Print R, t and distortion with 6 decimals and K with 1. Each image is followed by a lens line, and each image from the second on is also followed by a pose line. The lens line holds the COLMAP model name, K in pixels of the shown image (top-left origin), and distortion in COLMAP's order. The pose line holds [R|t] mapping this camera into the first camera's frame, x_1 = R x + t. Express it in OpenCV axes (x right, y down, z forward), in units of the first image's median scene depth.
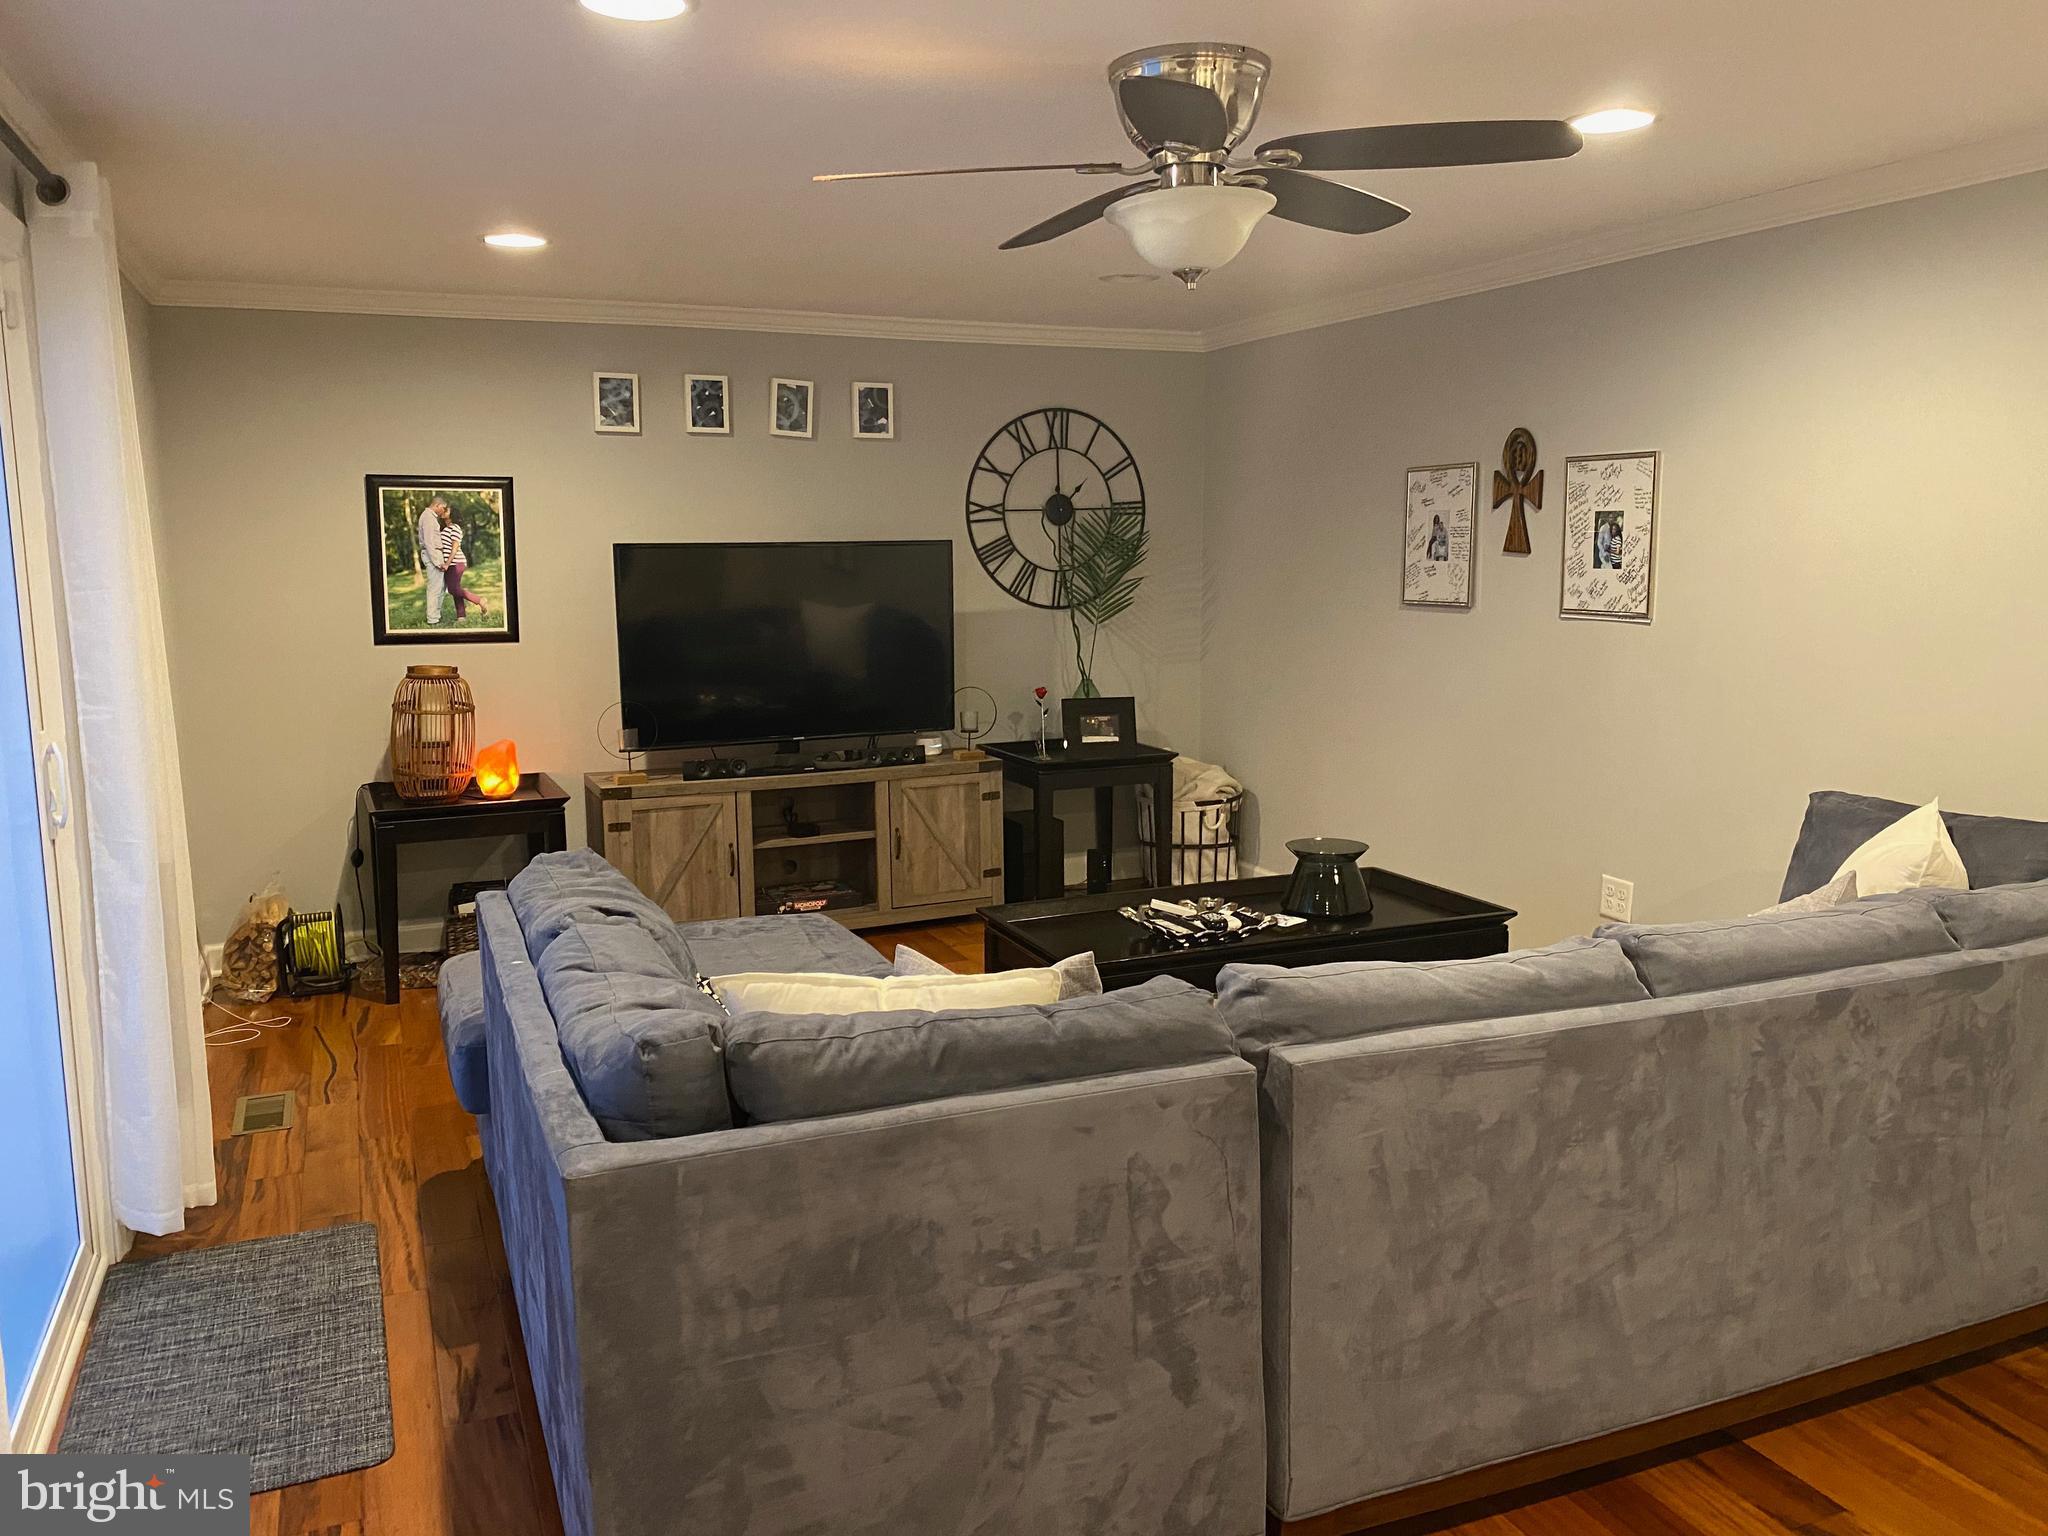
lens RADIAL K [[1540.7, 0, 1014.8], [0, 1540.7, 774.0], [0, 0, 1]] dist [0.070979, -0.028882]
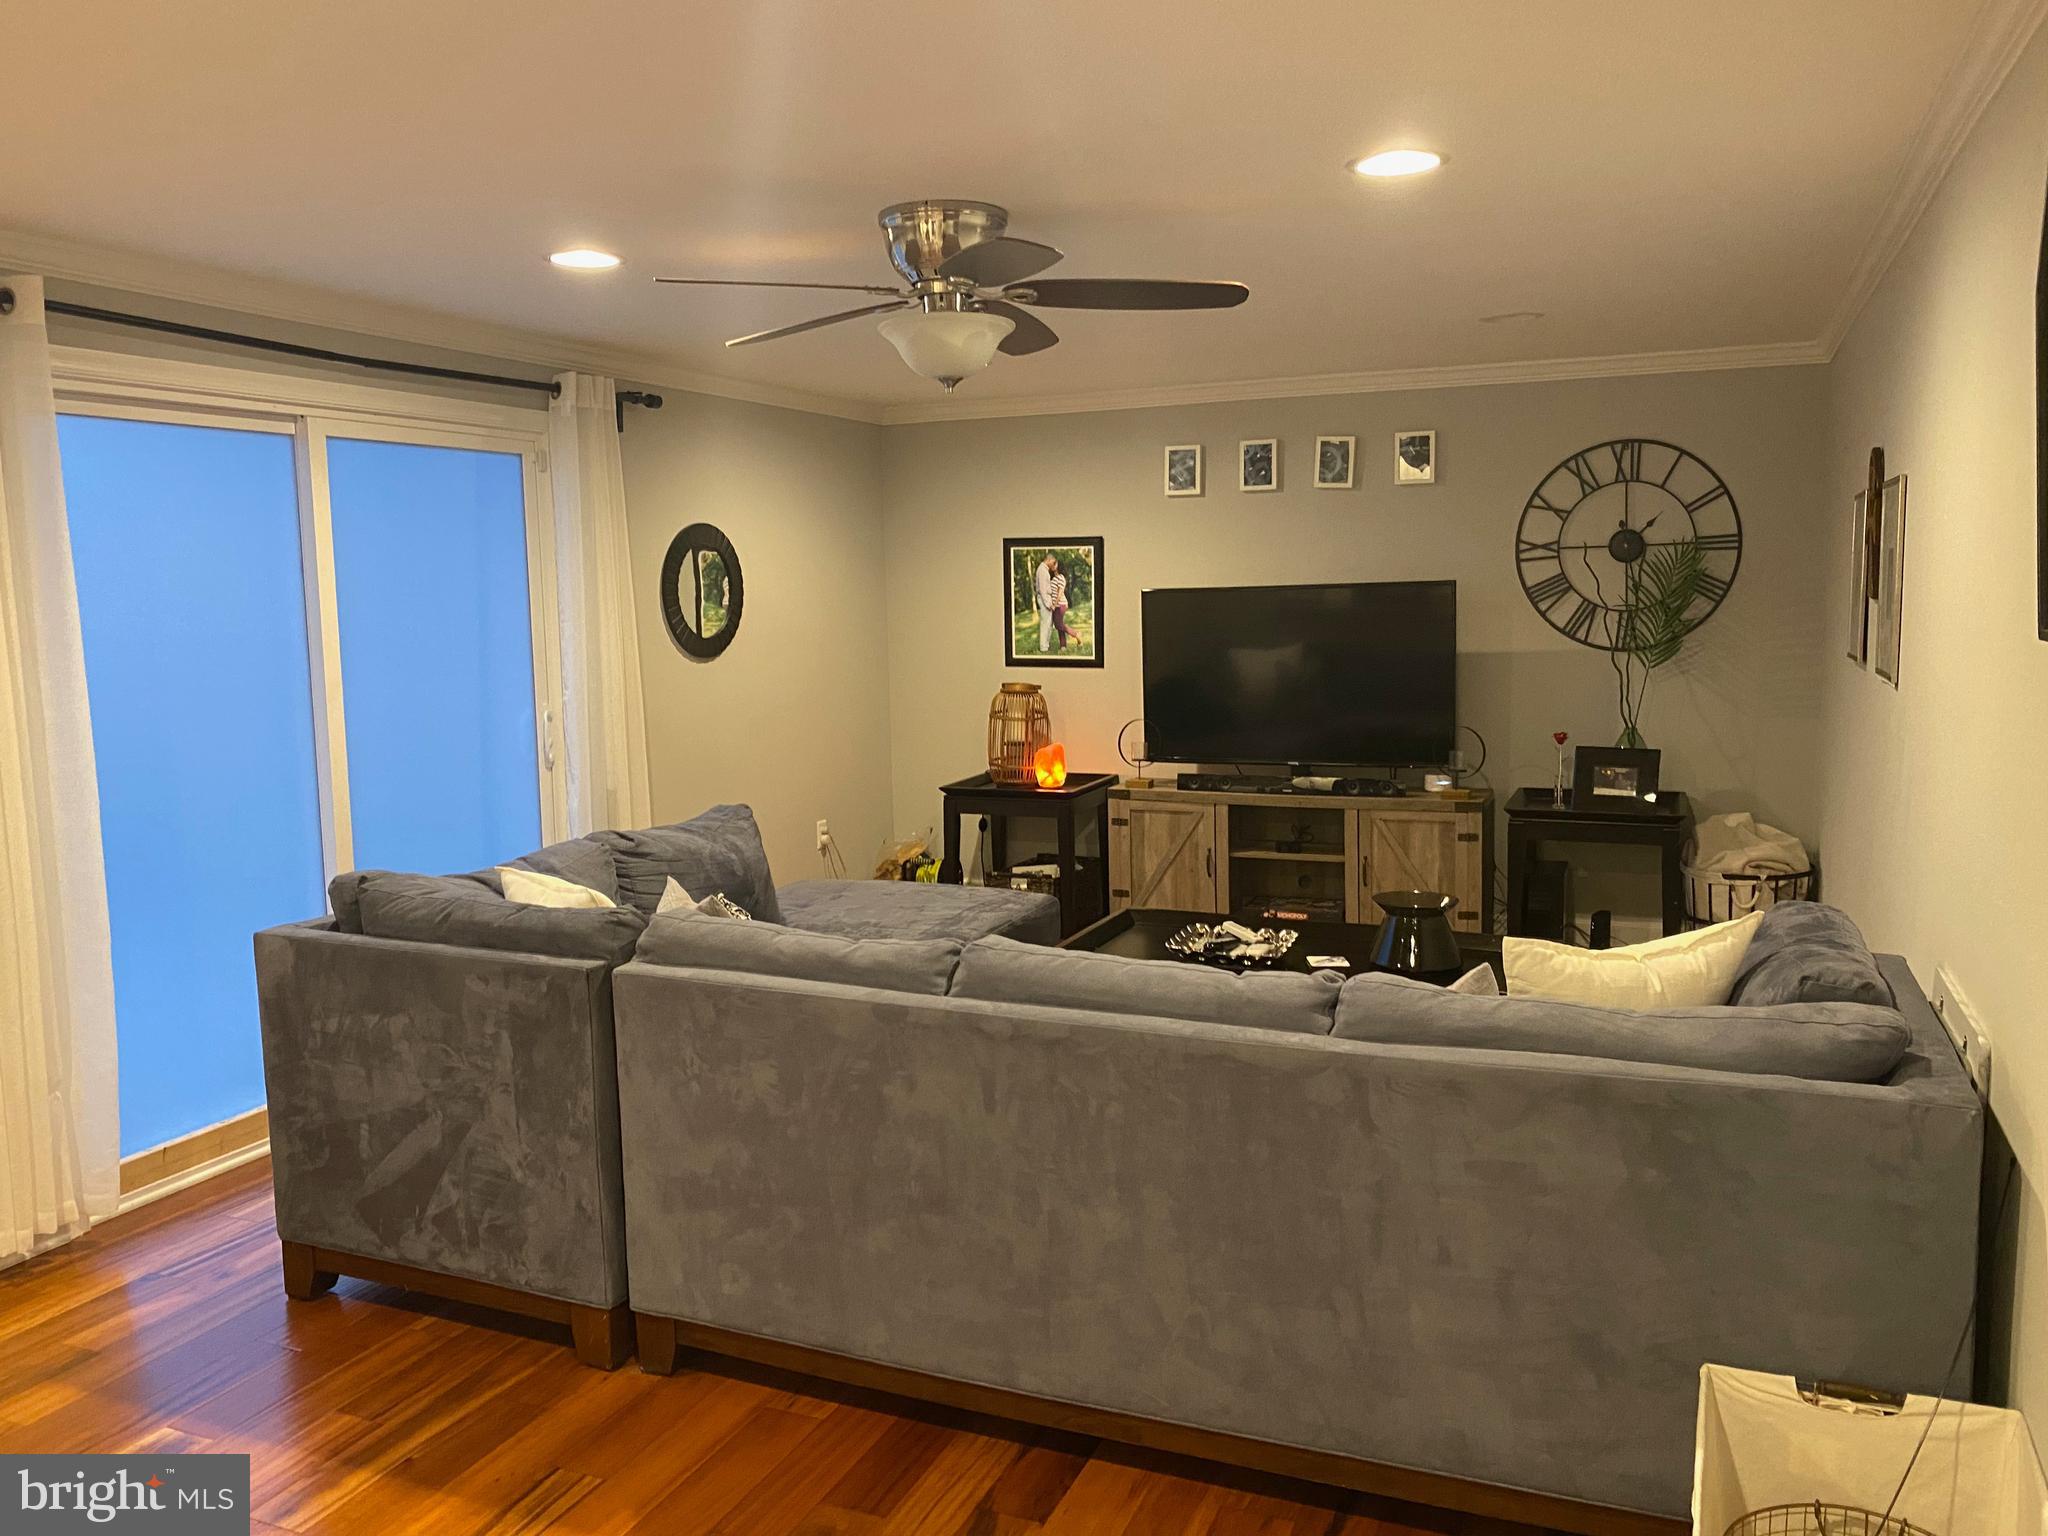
lens RADIAL K [[1540.7, 0, 1027.4], [0, 1540.7, 763.7], [0, 0, 1]] dist [0.070979, -0.028882]
pose [[0.691193, 0.078605, -0.718382, 0.517815], [-0.097402, 0.995130, 0.015172, -0.020867], [0.716076, 0.059485, 0.695483, 0.101166]]
